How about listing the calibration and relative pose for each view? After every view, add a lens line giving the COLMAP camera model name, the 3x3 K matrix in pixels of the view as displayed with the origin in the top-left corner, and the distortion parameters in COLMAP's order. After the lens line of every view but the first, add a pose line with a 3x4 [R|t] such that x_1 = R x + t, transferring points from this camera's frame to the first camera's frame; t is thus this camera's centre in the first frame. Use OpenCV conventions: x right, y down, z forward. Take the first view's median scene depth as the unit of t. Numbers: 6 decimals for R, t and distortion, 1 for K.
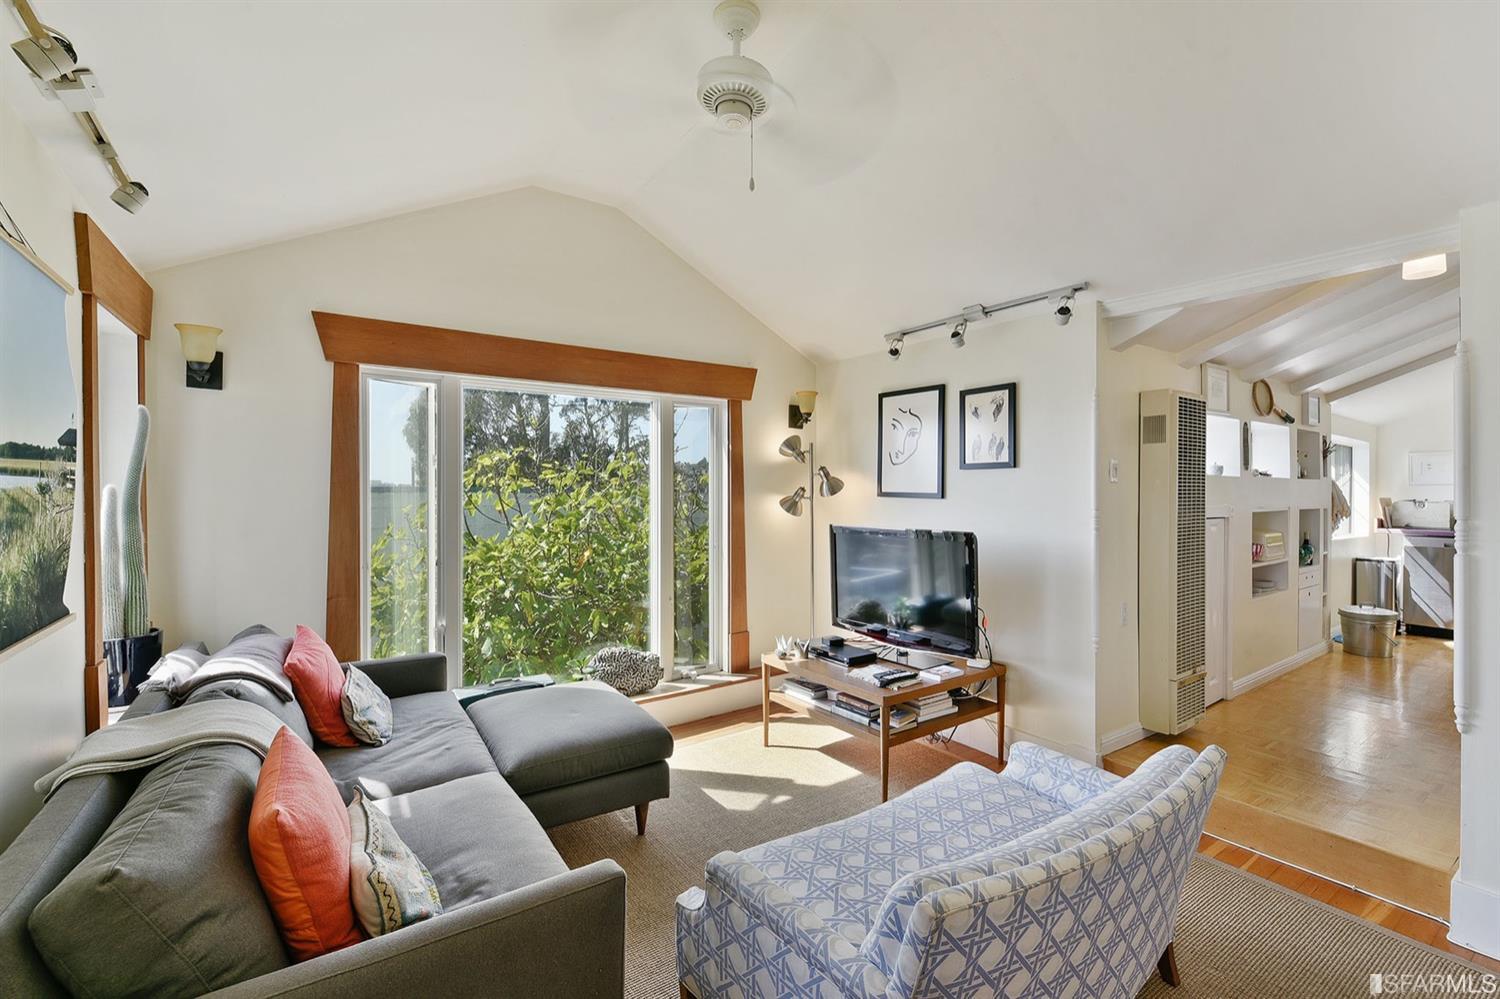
lens RADIAL K [[655.2, 0, 751.3], [0, 655.2, 491.6], [0, 0, 1]] dist [0.001577, 0.000134]
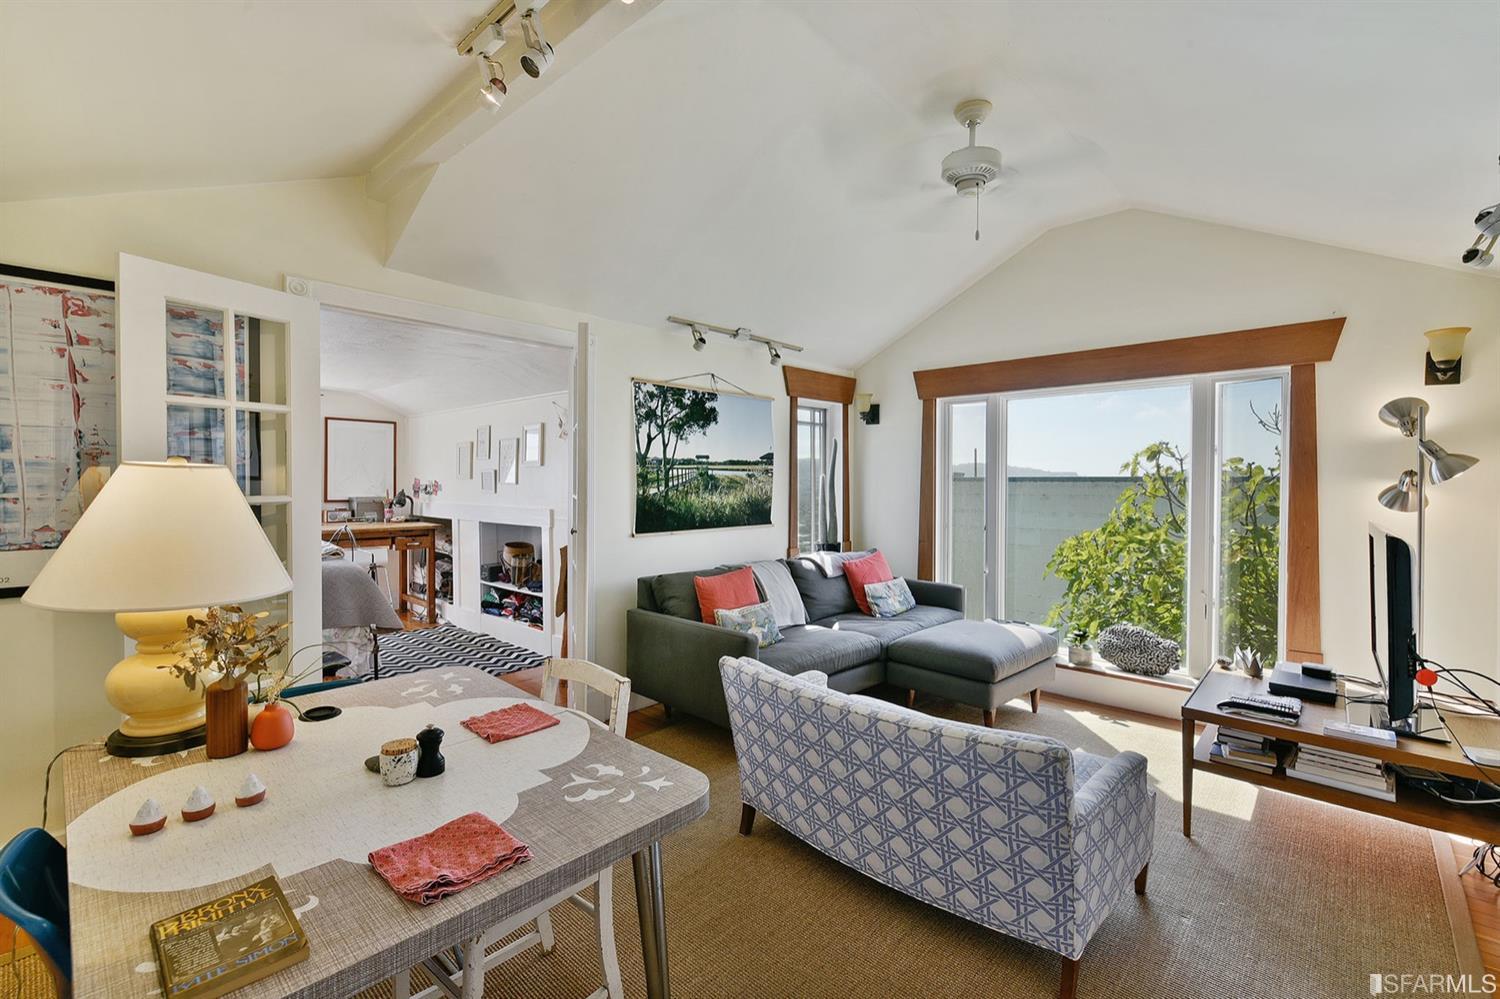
lens RADIAL K [[655.2, 0, 751.3], [0, 655.2, 491.6], [0, 0, 1]] dist [0.001577, 0.000134]
pose [[0.210839, 0.015019, -0.977405, 0.872131], [-0.006750, 0.999880, 0.013908, 0.012994], [0.977498, 0.003665, 0.210915, 0.224068]]
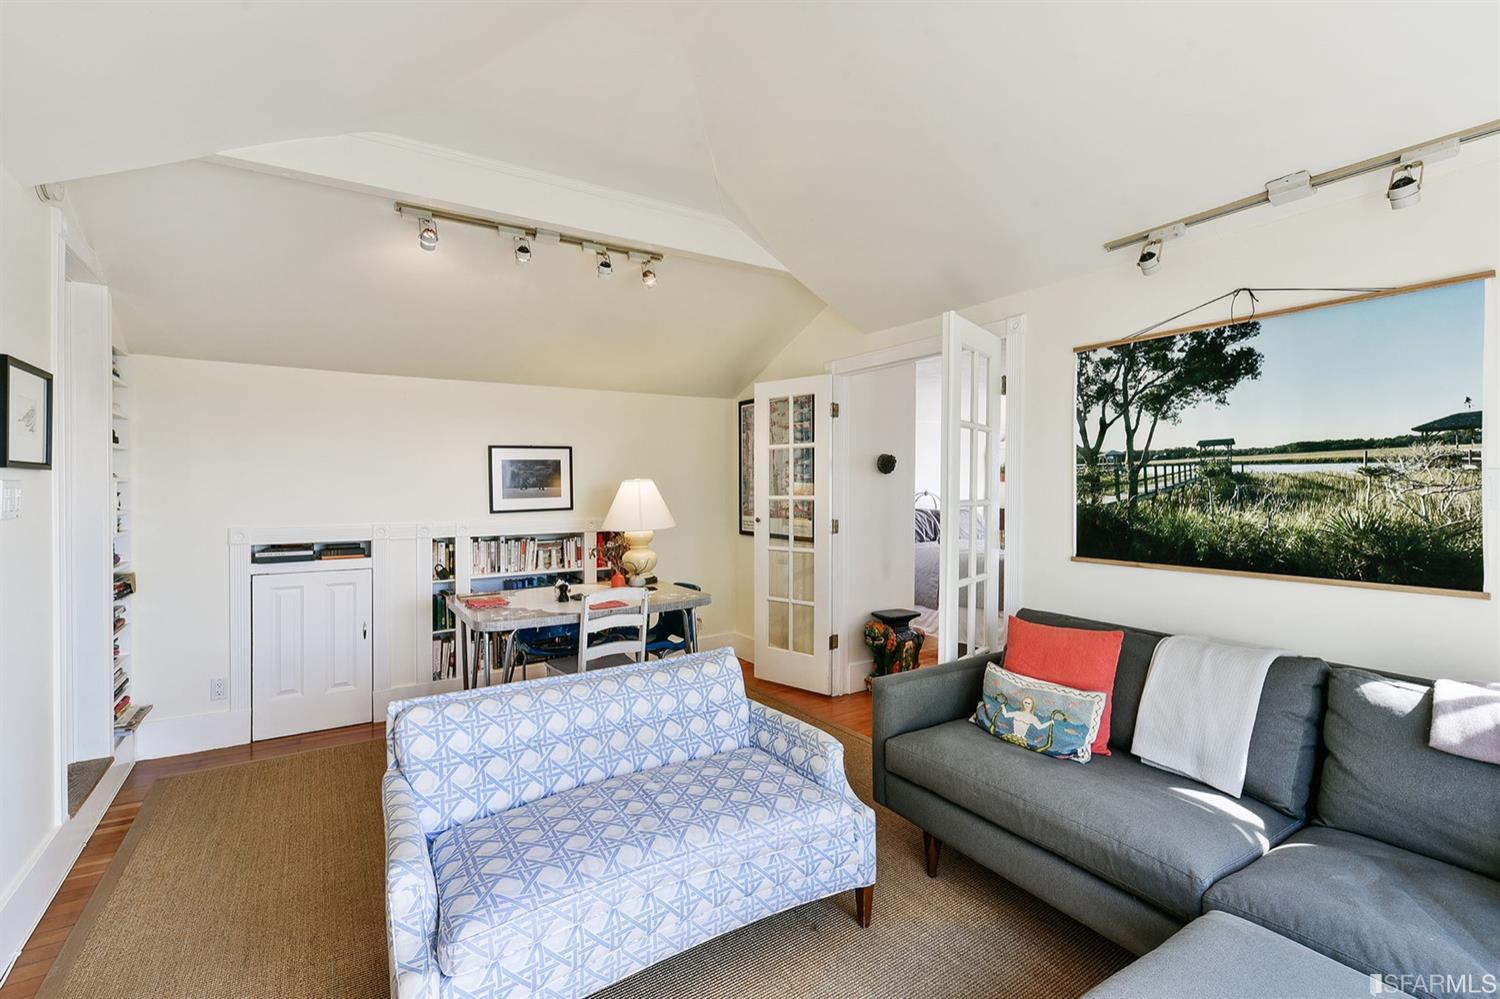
lens RADIAL K [[655.2, 0, 751.3], [0, 655.2, 491.6], [0, 0, 1]] dist [0.001577, 0.000134]
pose [[-0.999396, 0.003570, 0.034573, 0.033754], [0.003976, 0.999924, 0.011694, 0.007454], [-0.034528, 0.011825, -0.999334, 1.220875]]
